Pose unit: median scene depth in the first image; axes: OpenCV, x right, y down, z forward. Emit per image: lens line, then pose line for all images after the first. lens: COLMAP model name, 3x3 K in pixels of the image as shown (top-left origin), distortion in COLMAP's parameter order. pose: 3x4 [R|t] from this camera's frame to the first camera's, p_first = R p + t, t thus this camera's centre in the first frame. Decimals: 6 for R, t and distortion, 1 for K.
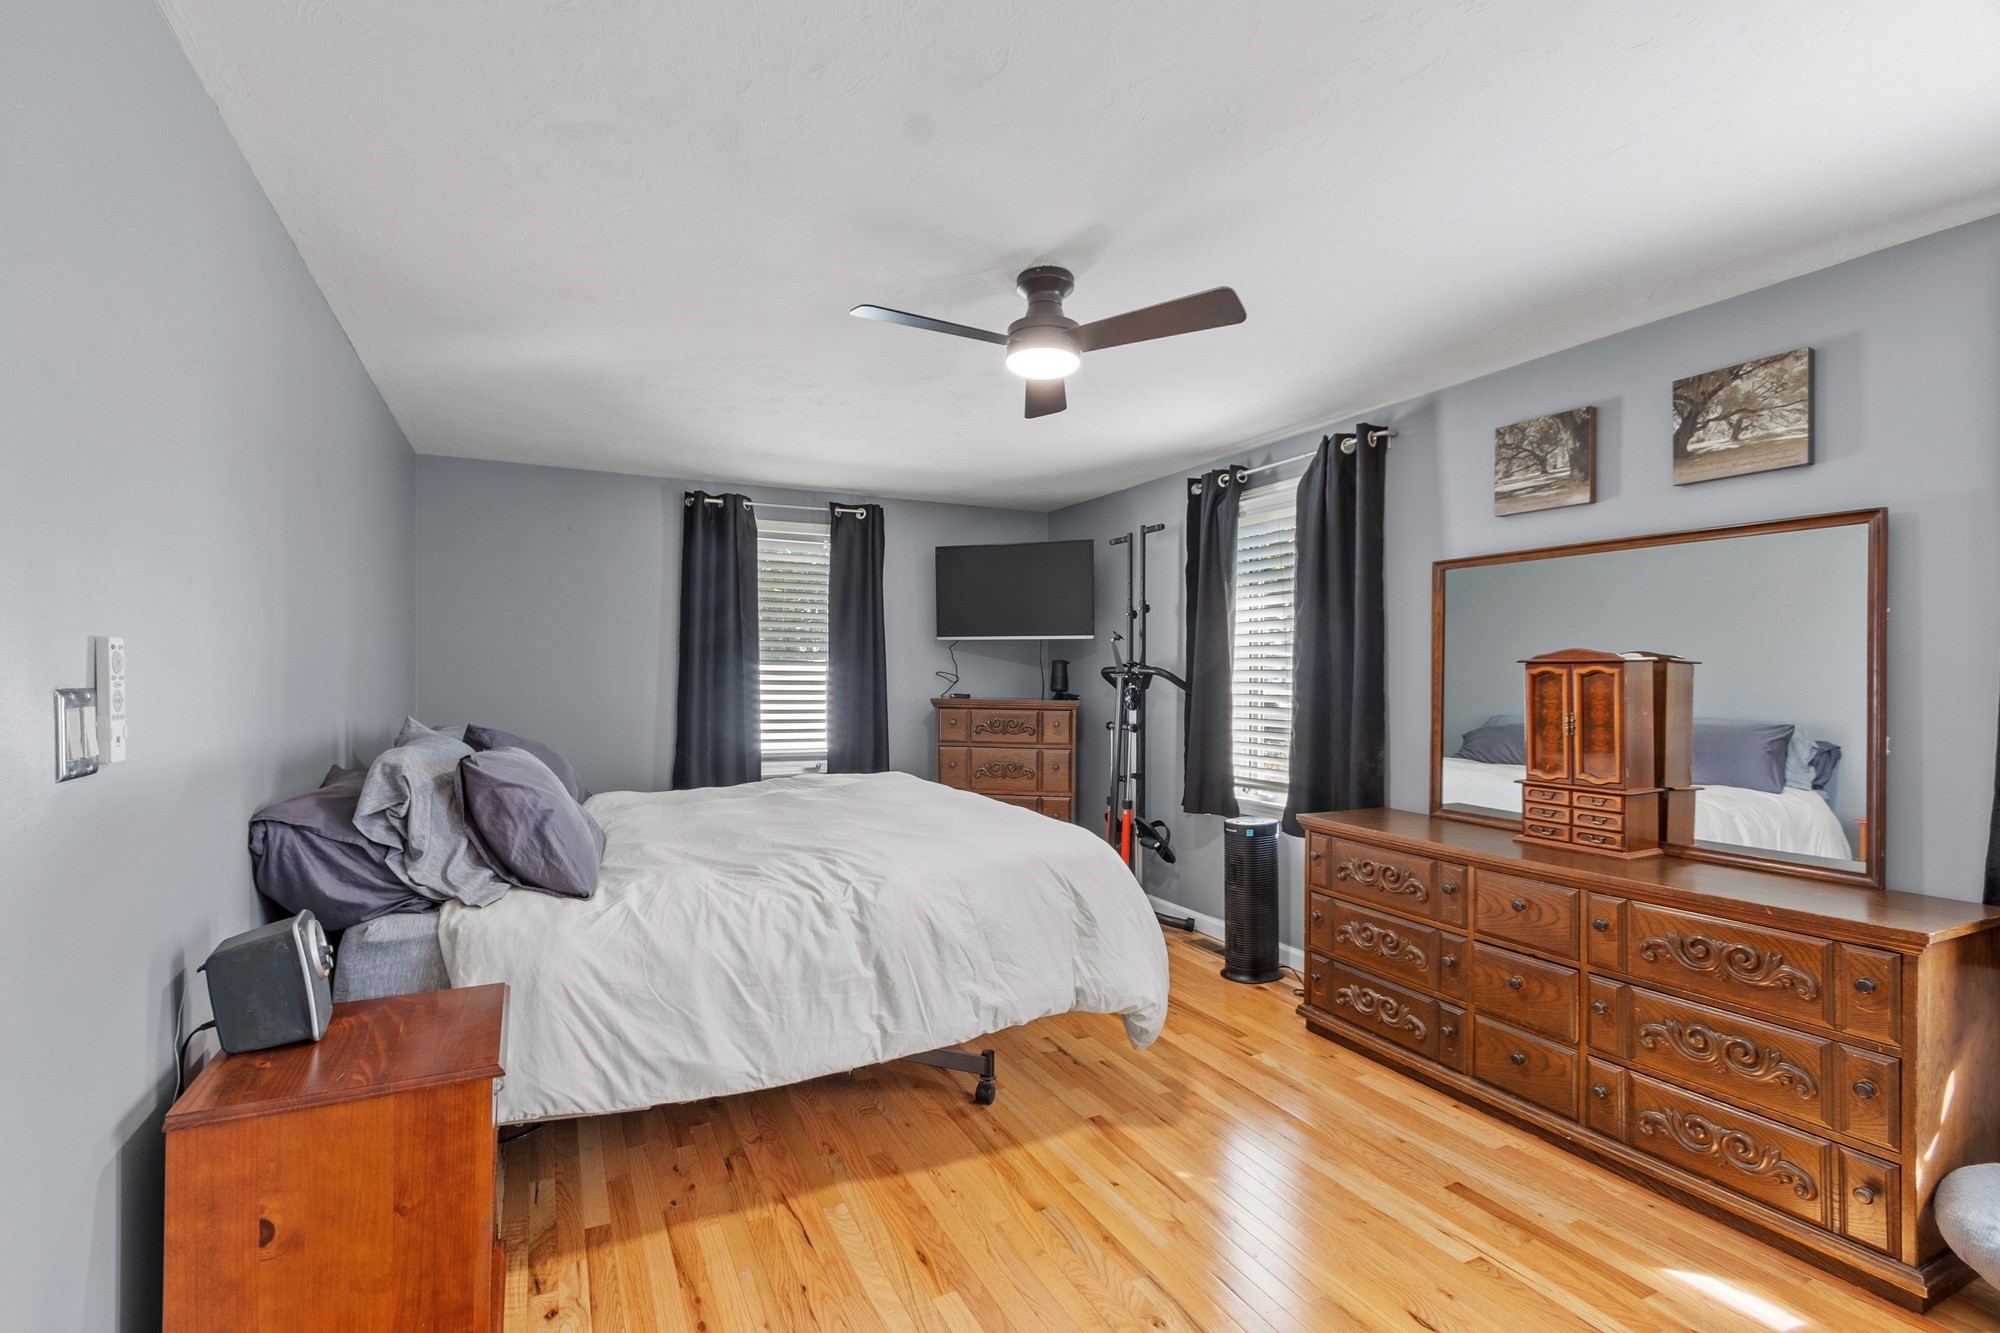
lens RADIAL K [[830.0, 0, 998.5], [0, 830.0, 672.2], [0, 0, 1]] dist [0.004713, 0.000179]
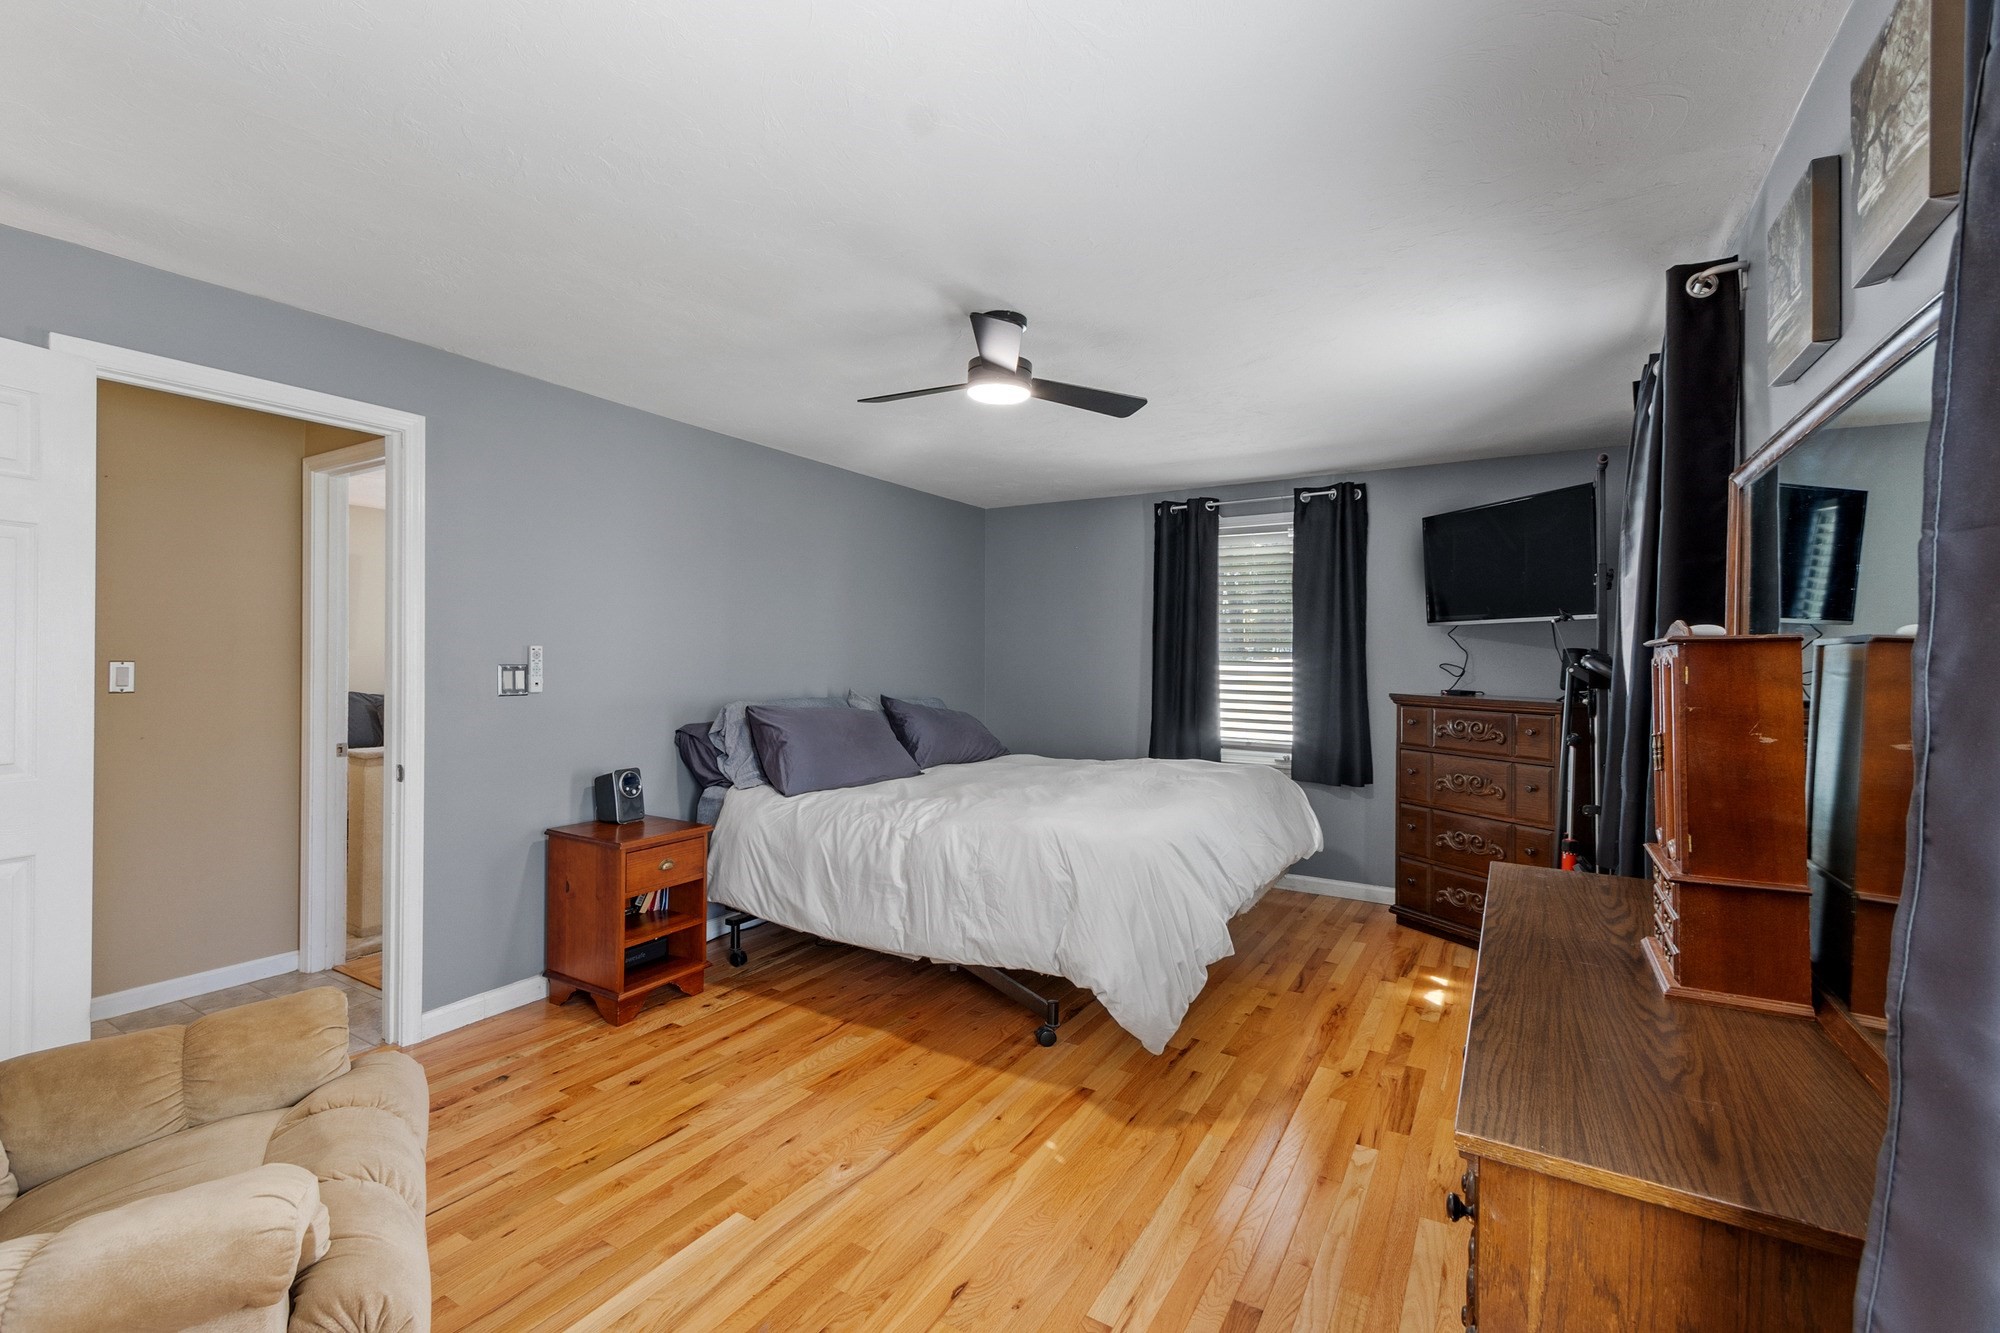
lens RADIAL K [[879.4, 0, 996.8], [0, 879.4, 662.5], [0, 0, 1]] dist [0.004351, -0.001866]
pose [[0.565838, 0.002600, -0.824512, 1.014074], [-0.005153, 0.999987, -0.000382, 0.002619], [0.824500, 0.004465, 0.565844, 0.295967]]
